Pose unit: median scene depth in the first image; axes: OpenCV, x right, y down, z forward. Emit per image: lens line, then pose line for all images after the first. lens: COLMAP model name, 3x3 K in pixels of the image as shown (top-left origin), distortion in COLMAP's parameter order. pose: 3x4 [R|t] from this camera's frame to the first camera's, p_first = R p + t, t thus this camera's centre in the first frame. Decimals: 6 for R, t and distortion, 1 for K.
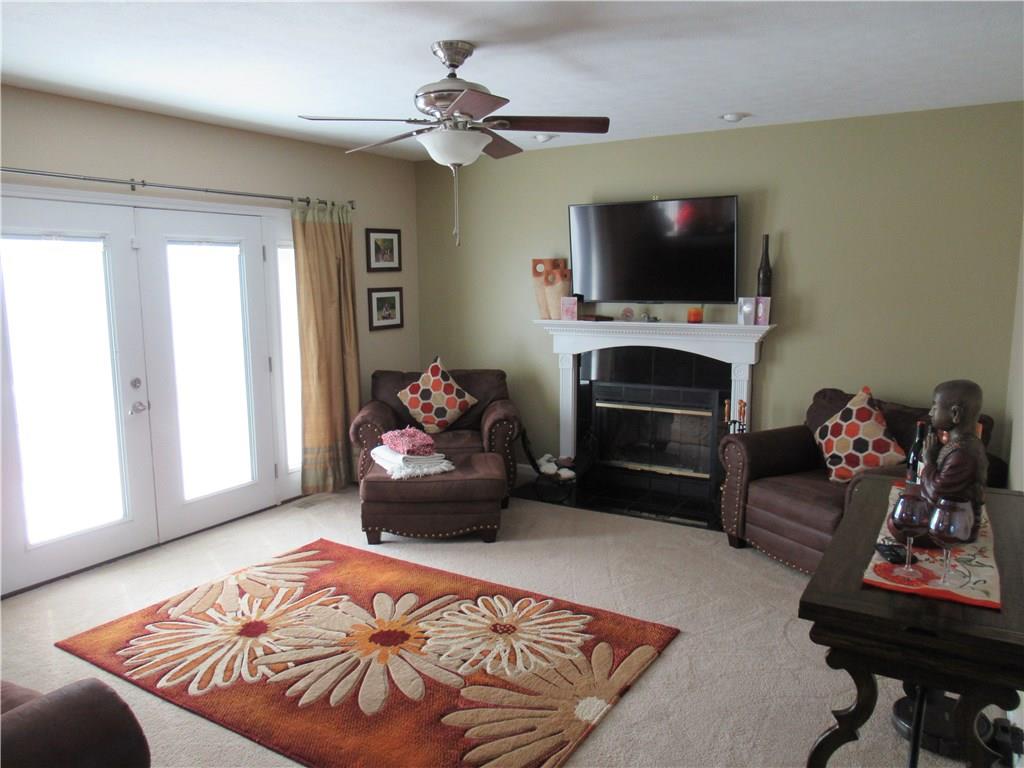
lens RADIAL K [[768.4, 0, 512.2], [0, 768.4, 384.2], [0, 0, 1]] dist [0.004024, -0.001969]
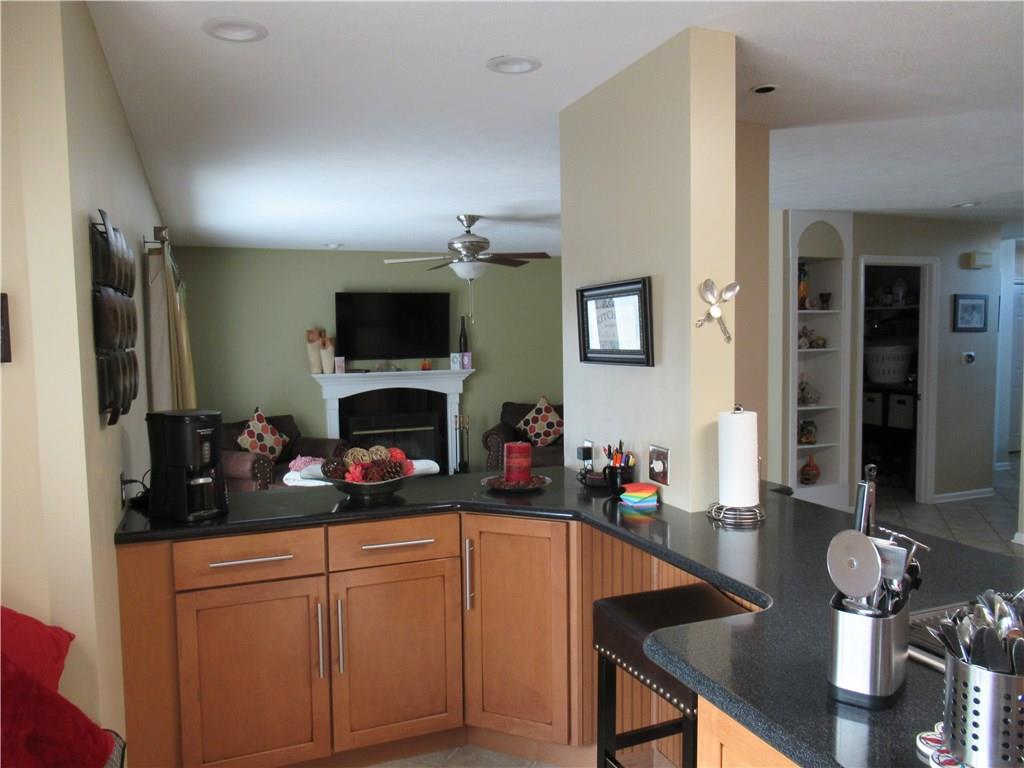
lens RADIAL K [[768.4, 0, 513.8], [0, 768.4, 385.4], [0, 0, 1]] dist [0.004024, -0.001969]
pose [[0.602867, -0.055301, 0.795923, -0.922083], [0.124592, 0.991882, -0.025455, 0.013846], [-0.788053, 0.114511, 0.604863, -0.094991]]
